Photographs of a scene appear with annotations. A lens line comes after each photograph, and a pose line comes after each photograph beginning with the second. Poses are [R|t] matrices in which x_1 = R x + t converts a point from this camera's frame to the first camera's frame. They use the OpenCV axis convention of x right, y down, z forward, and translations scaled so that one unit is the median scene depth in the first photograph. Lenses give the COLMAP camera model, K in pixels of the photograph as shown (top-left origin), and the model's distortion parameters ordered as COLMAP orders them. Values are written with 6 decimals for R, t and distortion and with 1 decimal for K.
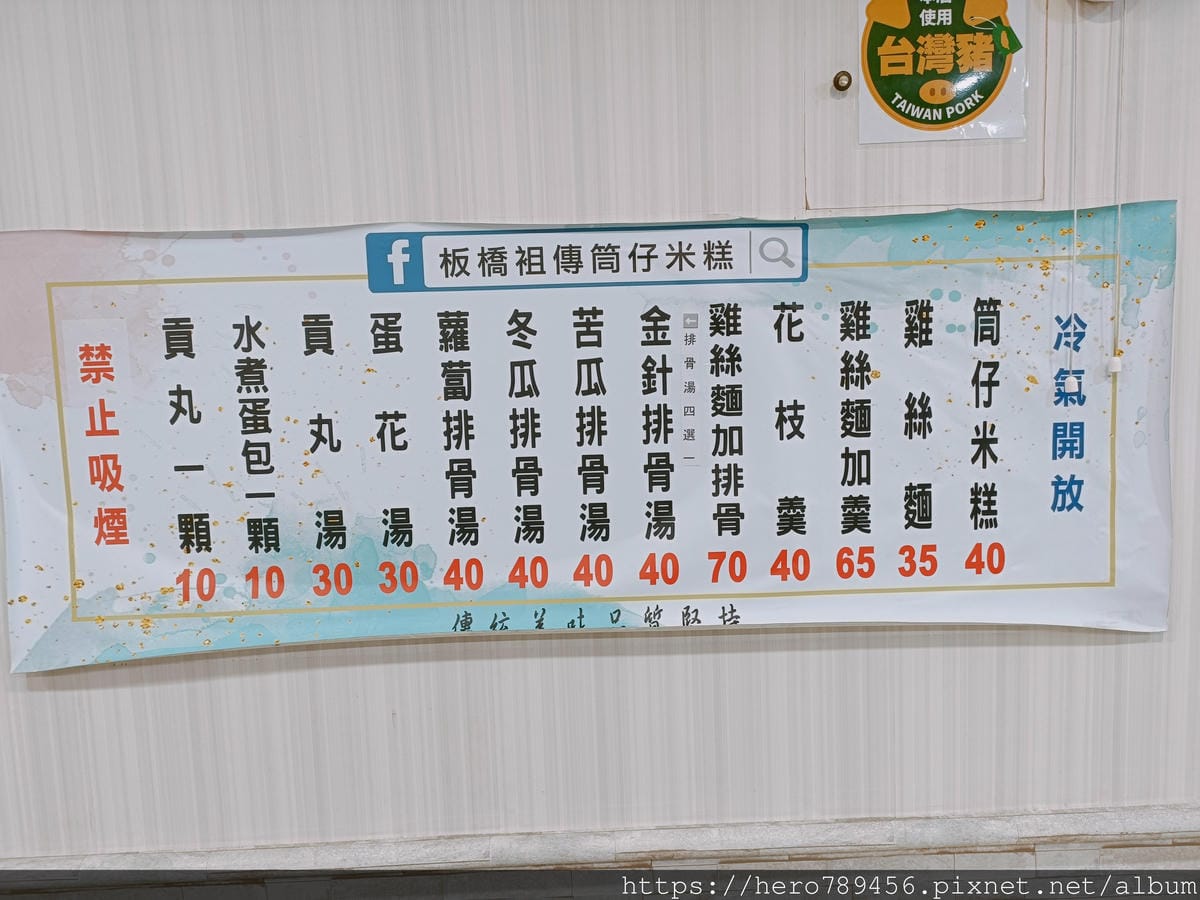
lens RADIAL K [[916.6, 0, 611.2], [0, 916.6, 474.4], [0, 0, 1]] dist [0.039208, -0.002391]
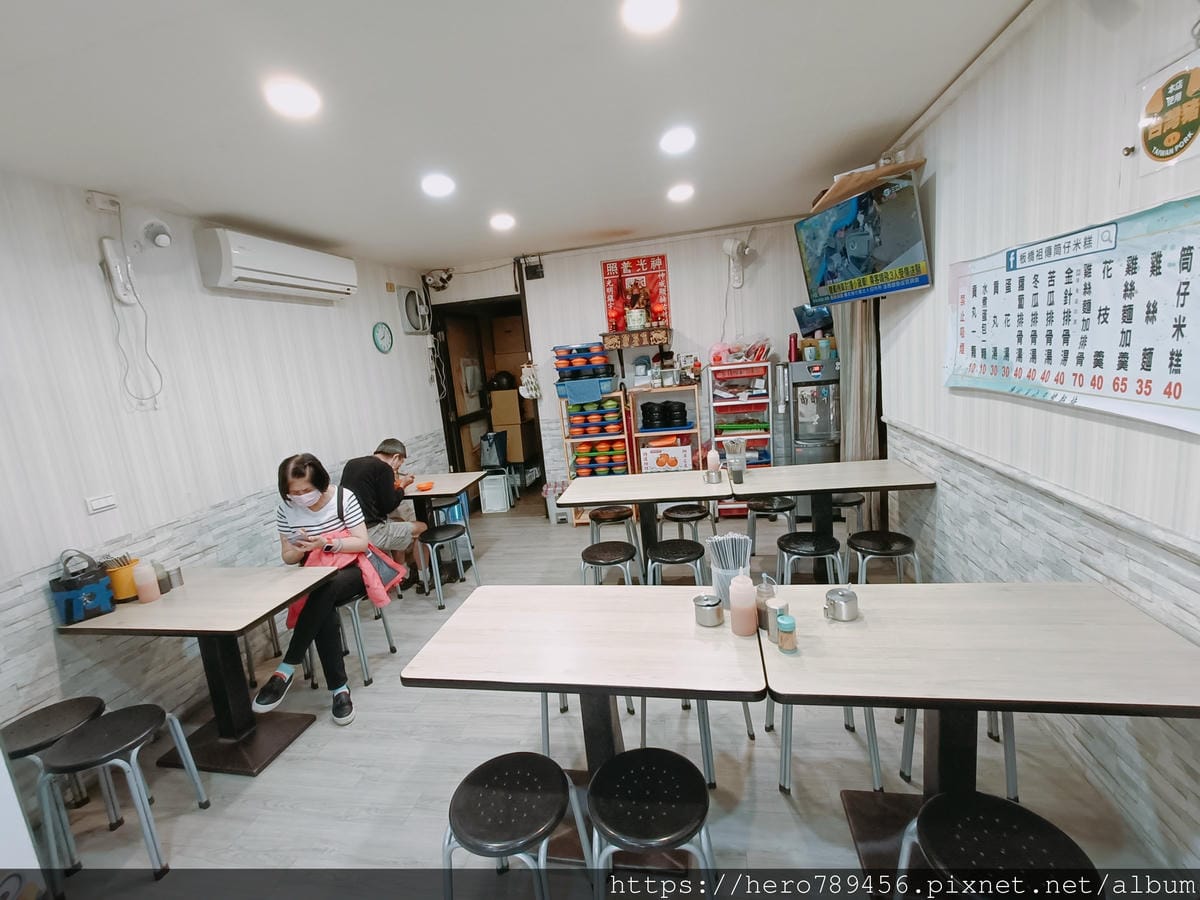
lens RADIAL K [[557.5, 0, 597.1], [0, 557.5, 450.9], [0, 0, 1]] dist [0.001939, 0.000723]
pose [[-0.199028, 0.225900, -0.953602, 1.773809], [0.000925, 0.973112, 0.230328, -0.051981], [0.979993, 0.044960, -0.193886, 0.087536]]
